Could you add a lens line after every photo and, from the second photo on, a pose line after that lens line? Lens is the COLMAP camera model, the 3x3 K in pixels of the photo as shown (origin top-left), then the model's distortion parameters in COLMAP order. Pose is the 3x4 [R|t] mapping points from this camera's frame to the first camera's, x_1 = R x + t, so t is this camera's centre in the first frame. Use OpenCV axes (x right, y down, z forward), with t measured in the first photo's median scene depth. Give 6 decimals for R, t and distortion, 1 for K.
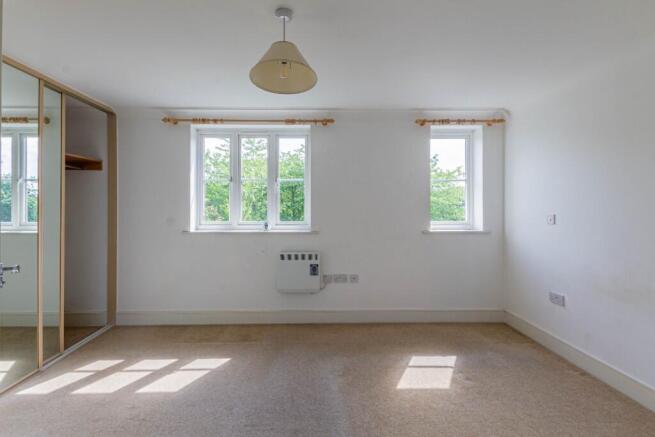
lens RADIAL K [[327.0, 0, 315.1], [0, 327.0, 203.0], [0, 0, 1]] dist [0.002956, 0.000042]
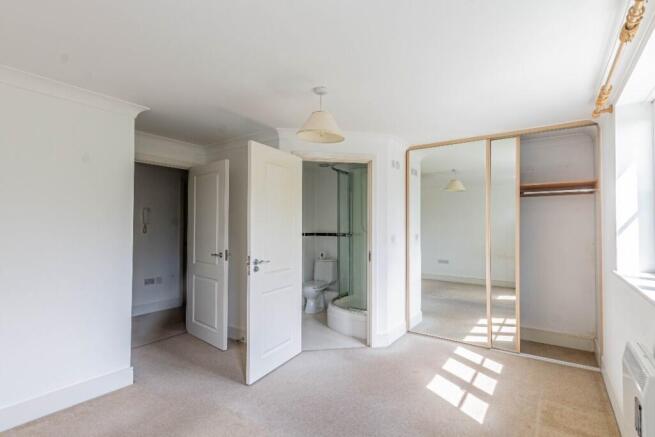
lens RADIAL K [[309.9, 0, 327.5], [0, 309.9, 205.1], [0, 0, 1]] dist [0.001512, 0.000318]
pose [[-0.600661, -0.056282, -0.797520, 0.473731], [-0.001372, 0.997590, -0.069369, 0.001210], [0.799503, -0.040573, -0.599291, 0.938757]]
